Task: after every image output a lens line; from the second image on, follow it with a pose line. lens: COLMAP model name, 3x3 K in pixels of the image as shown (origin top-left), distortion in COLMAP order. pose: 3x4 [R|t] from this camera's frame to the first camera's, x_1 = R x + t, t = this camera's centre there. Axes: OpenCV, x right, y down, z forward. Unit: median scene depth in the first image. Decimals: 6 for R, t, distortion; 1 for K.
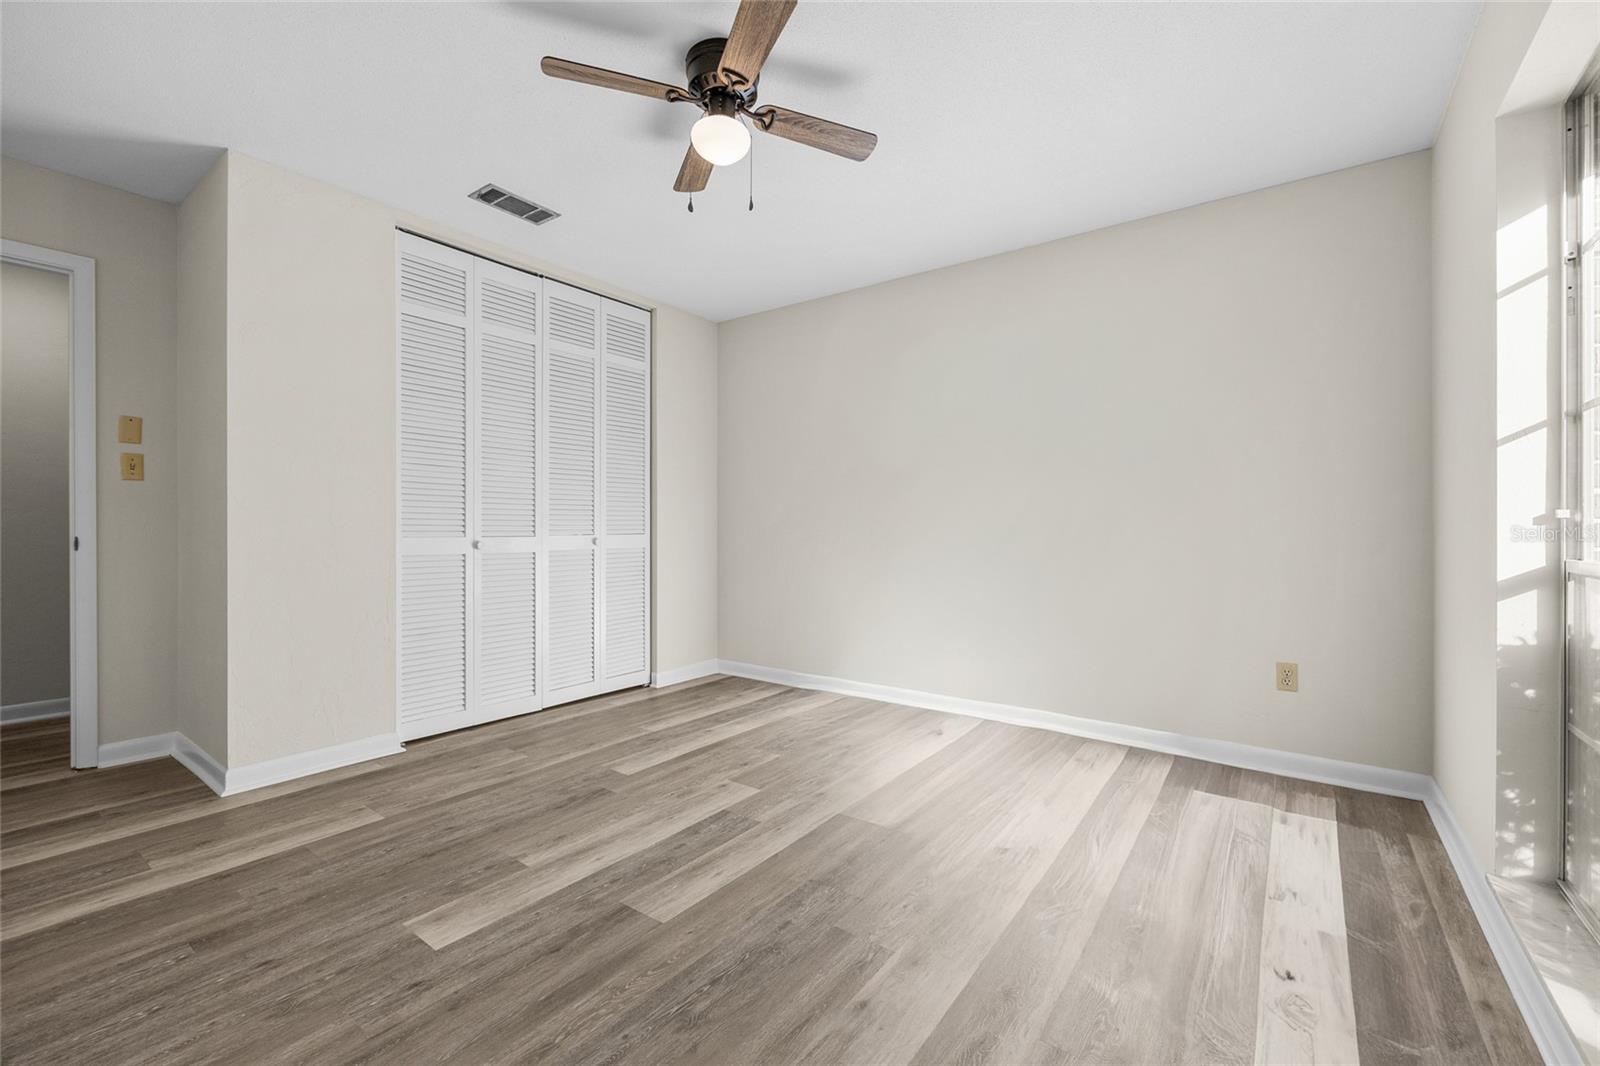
lens RADIAL K [[669.1, 0, 797.9], [0, 669.1, 528.6], [0, 0, 1]] dist [-0.001217, -0.000316]
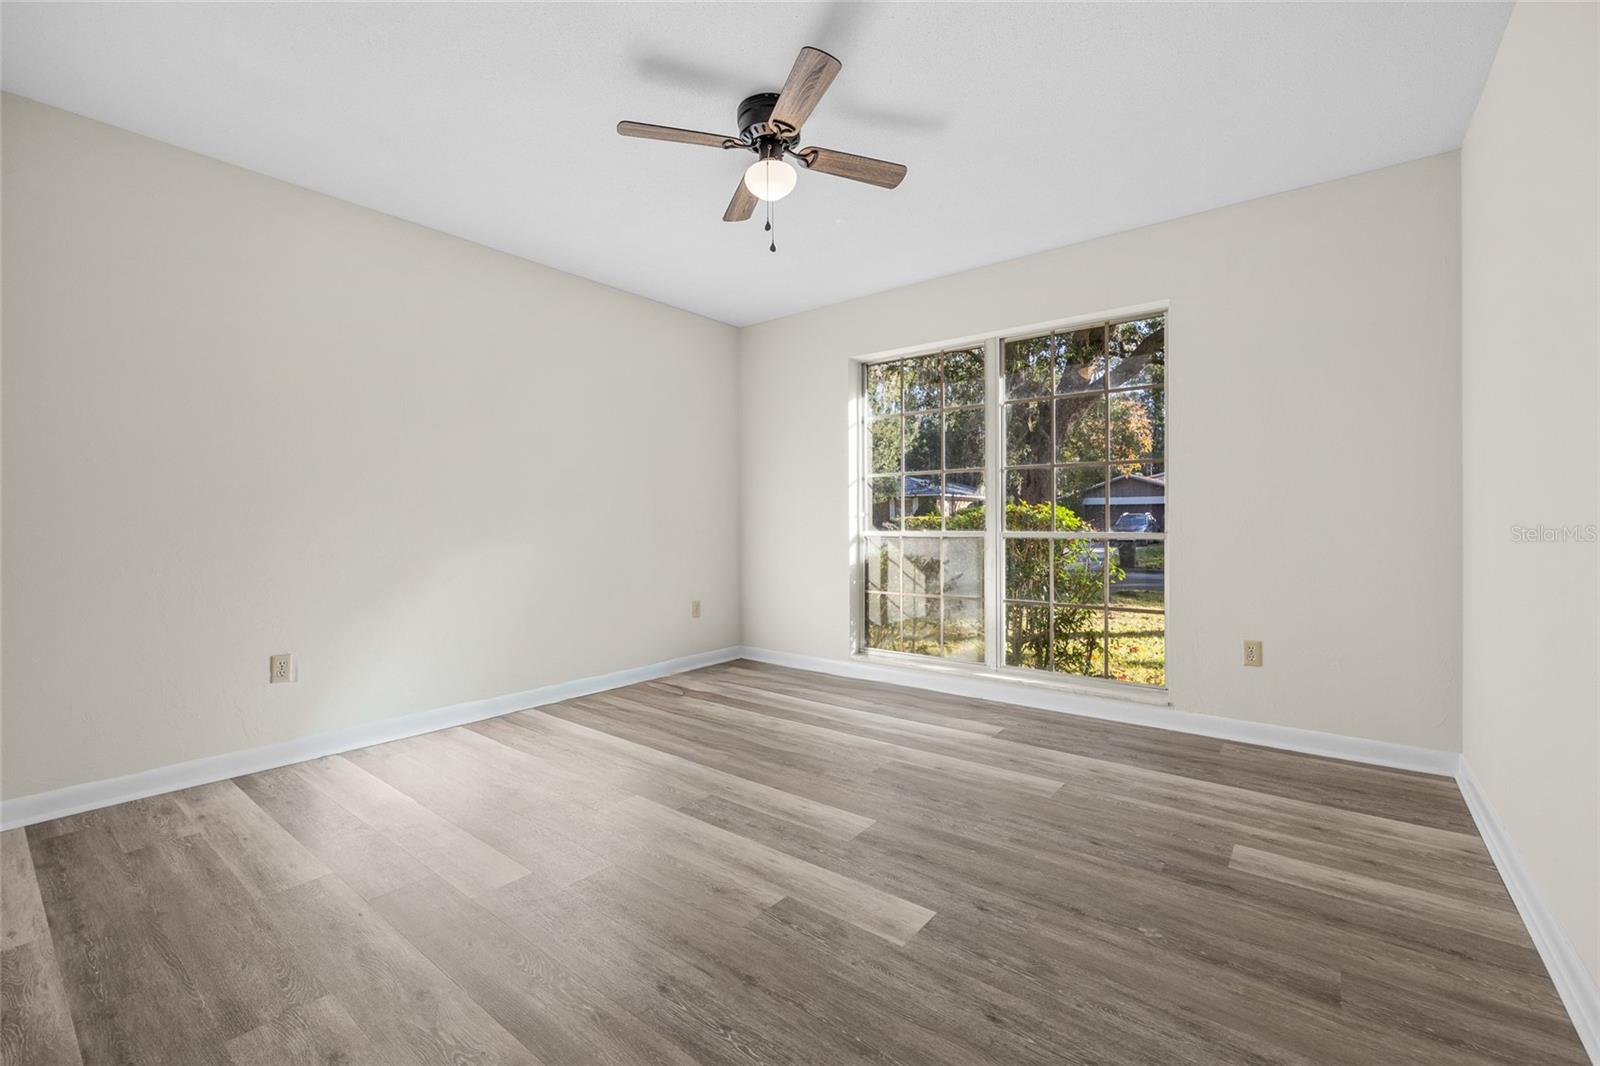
lens RADIAL K [[669.1, 0, 797.9], [0, 669.1, 528.6], [0, 0, 1]] dist [-0.001217, -0.000316]
pose [[0.031524, -0.014783, 0.999394, -1.523895], [0.007048, 0.999869, 0.014568, -0.007049], [-0.999478, 0.006585, 0.031624, 1.115534]]
